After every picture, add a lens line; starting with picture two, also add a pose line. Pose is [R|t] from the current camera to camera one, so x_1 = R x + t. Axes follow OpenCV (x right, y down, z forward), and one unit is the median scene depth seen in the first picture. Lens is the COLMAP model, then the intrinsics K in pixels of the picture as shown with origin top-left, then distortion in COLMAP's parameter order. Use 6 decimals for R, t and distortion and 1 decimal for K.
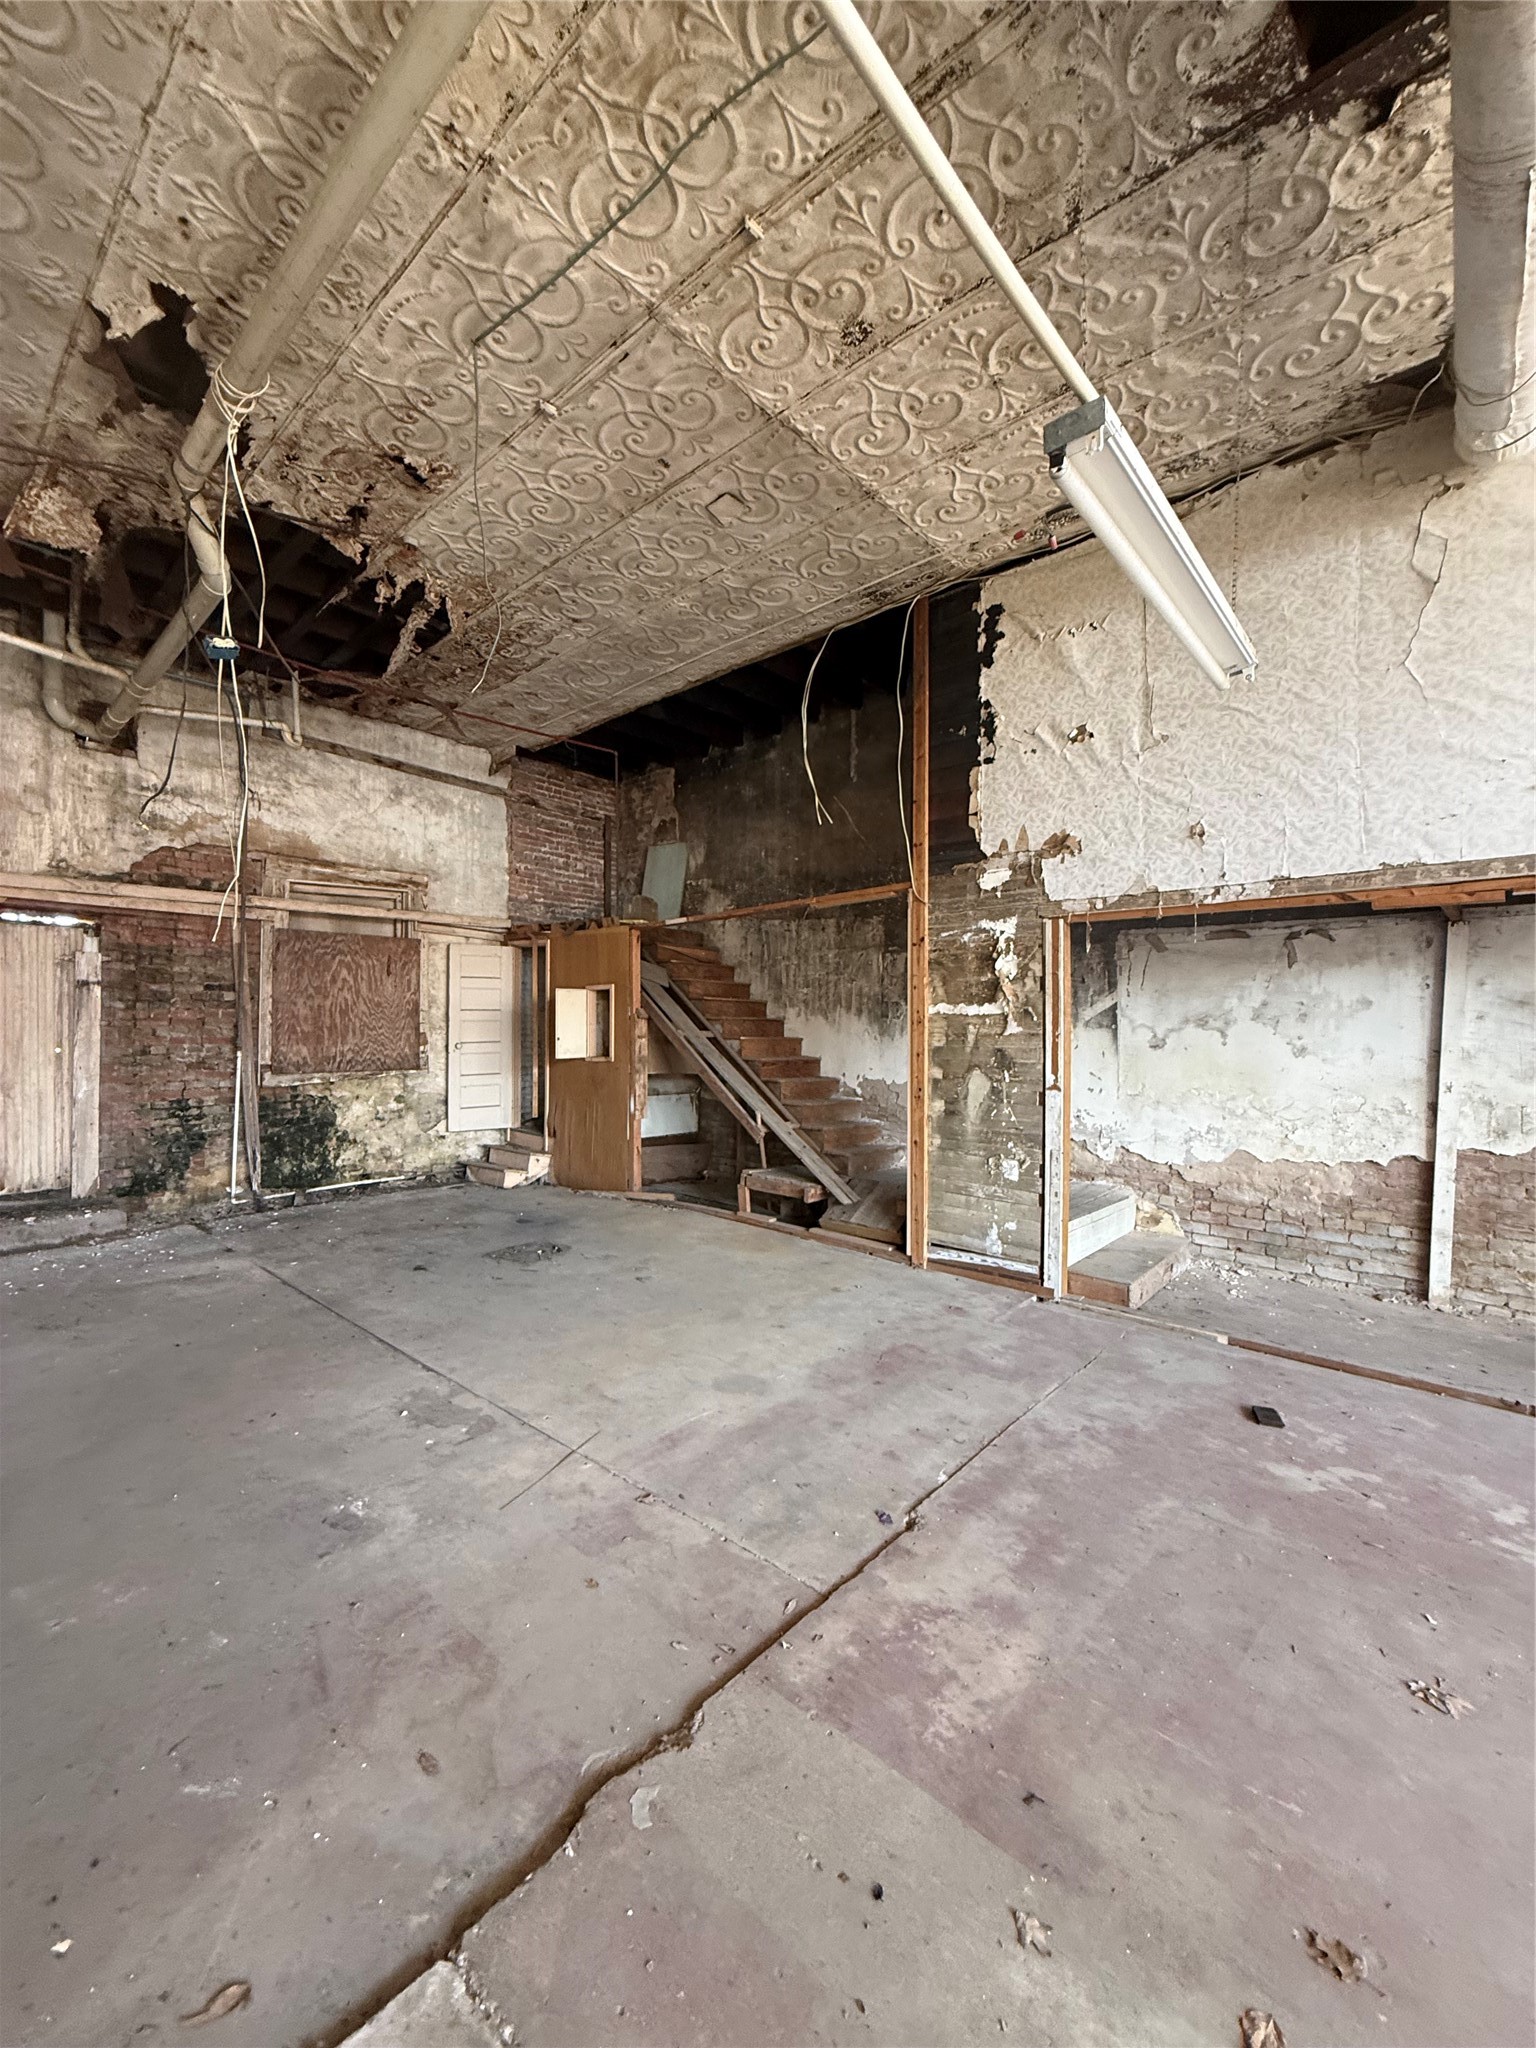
lens RADIAL K [[814.1, 0, 767.8], [0, 814.1, 1005.6], [0, 0, 1]] dist [0.002133, 0.000804]
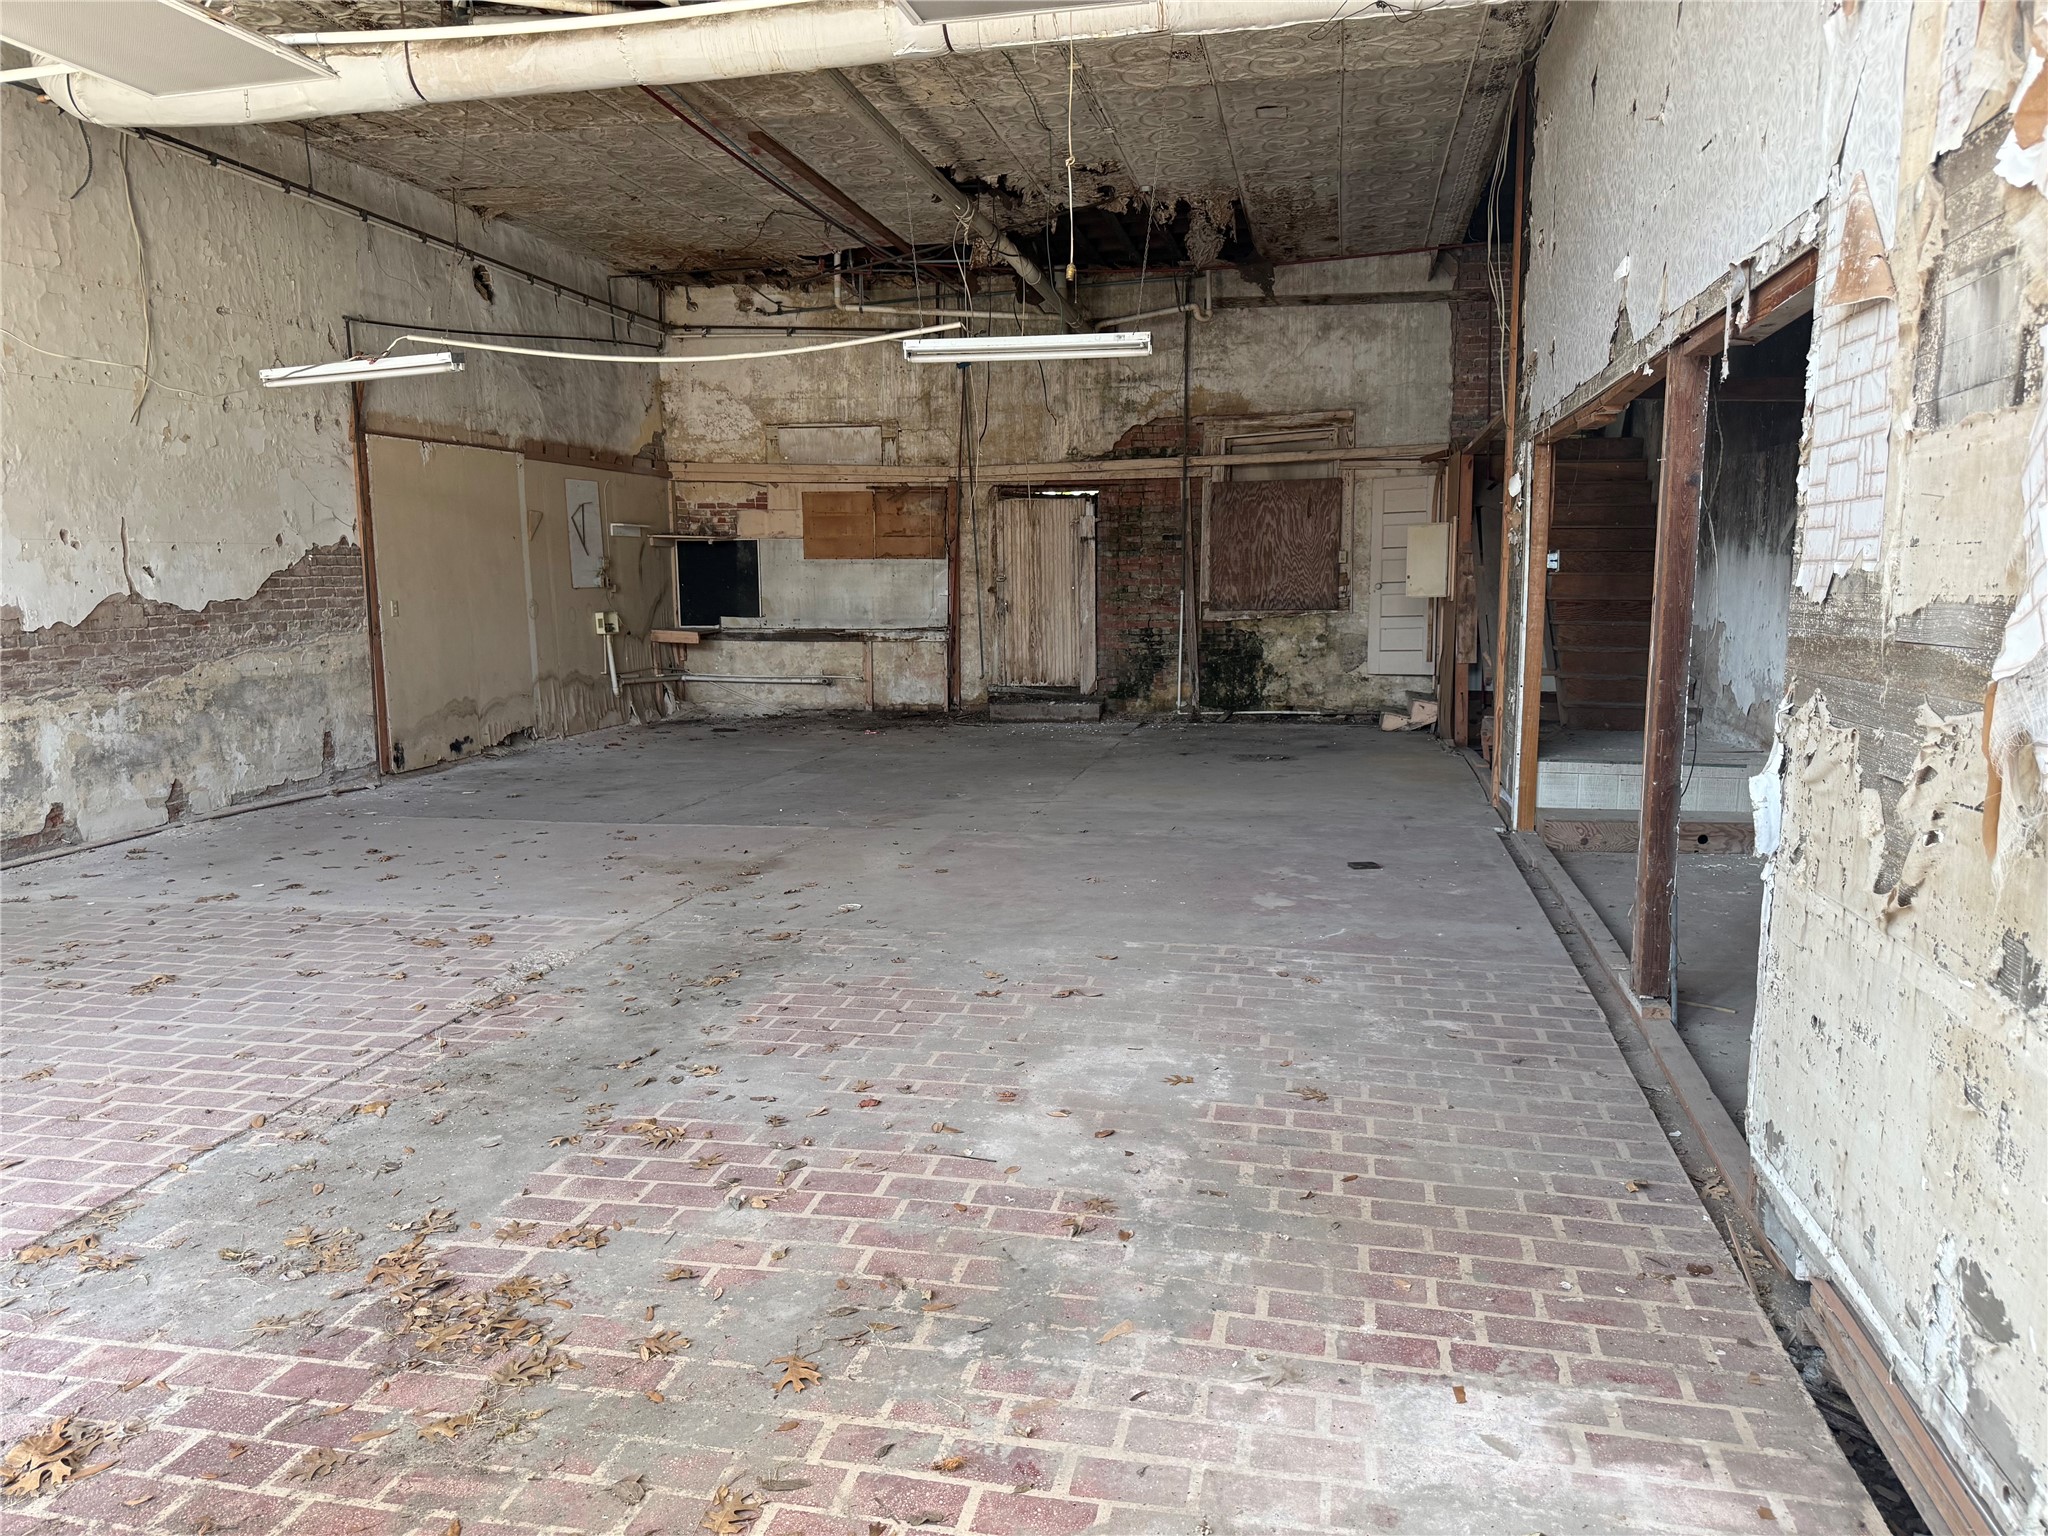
lens RADIAL K [[1444.6, 0, 1022.7], [0, 1444.6, 778.7], [0, 0, 1]] dist [0.044185, -0.047992]
pose [[0.488338, 0.110795, -0.865593, 1.075929], [0.036778, 0.988413, 0.147264, 0.007453], [0.871879, -0.103749, 0.478605, -0.252728]]
